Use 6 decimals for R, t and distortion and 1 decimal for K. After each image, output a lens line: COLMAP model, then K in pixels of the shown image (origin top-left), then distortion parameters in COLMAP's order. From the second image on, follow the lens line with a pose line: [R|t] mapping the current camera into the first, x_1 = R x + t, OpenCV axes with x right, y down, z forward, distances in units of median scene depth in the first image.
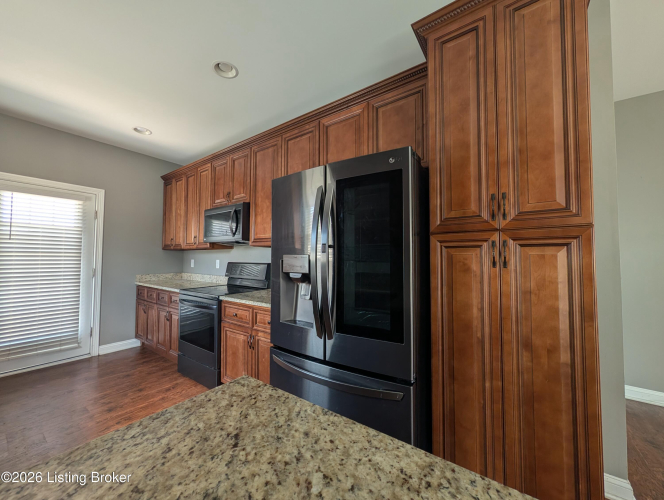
lens RADIAL K [[257.5, 0, 335.5], [0, 257.5, 250.4], [0, 0, 1]] dist [0.001624, 0.000377]
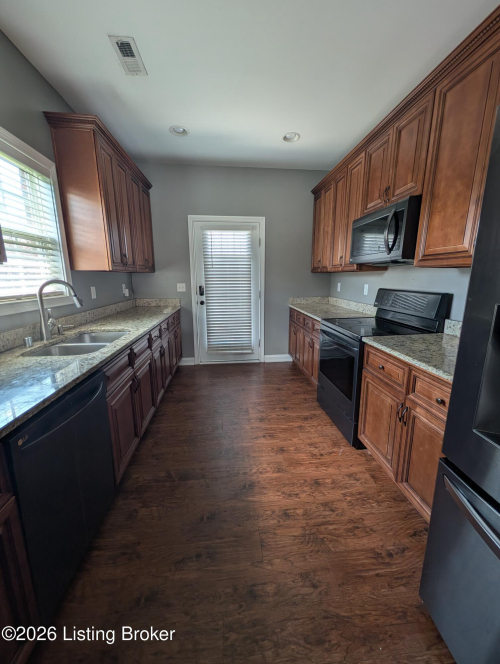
lens RADIAL K [[257.5, 0, 248.1], [0, 257.5, 328.1], [0, 0, 1]] dist [0.001624, 0.000377]
pose [[0.646367, 0.143951, -0.749325, -0.083541], [0.029934, 0.976503, 0.213415, -0.016119], [0.762440, -0.160375, 0.626870, 0.220622]]
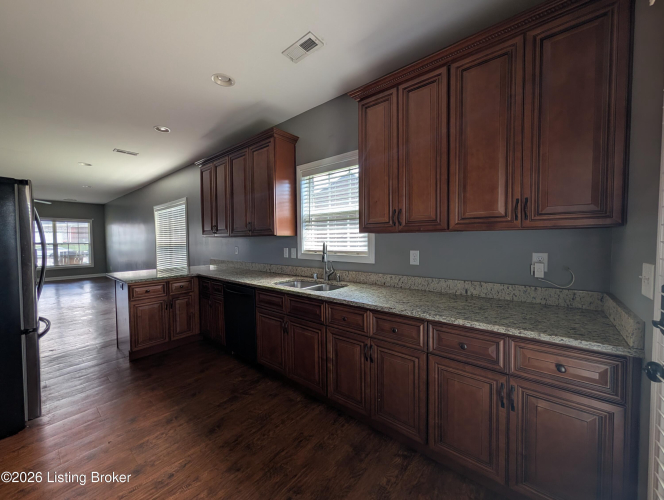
lens RADIAL K [[257.5, 0, 332.6], [0, 257.5, 249.3], [0, 0, 1]] dist [0.001624, 0.000377]
pose [[-0.996895, 0.003888, 0.078646, -5.474240], [0.004177, 0.999985, 0.003505, 0.157546], [-0.078631, 0.003823, -0.996896, 6.170508]]
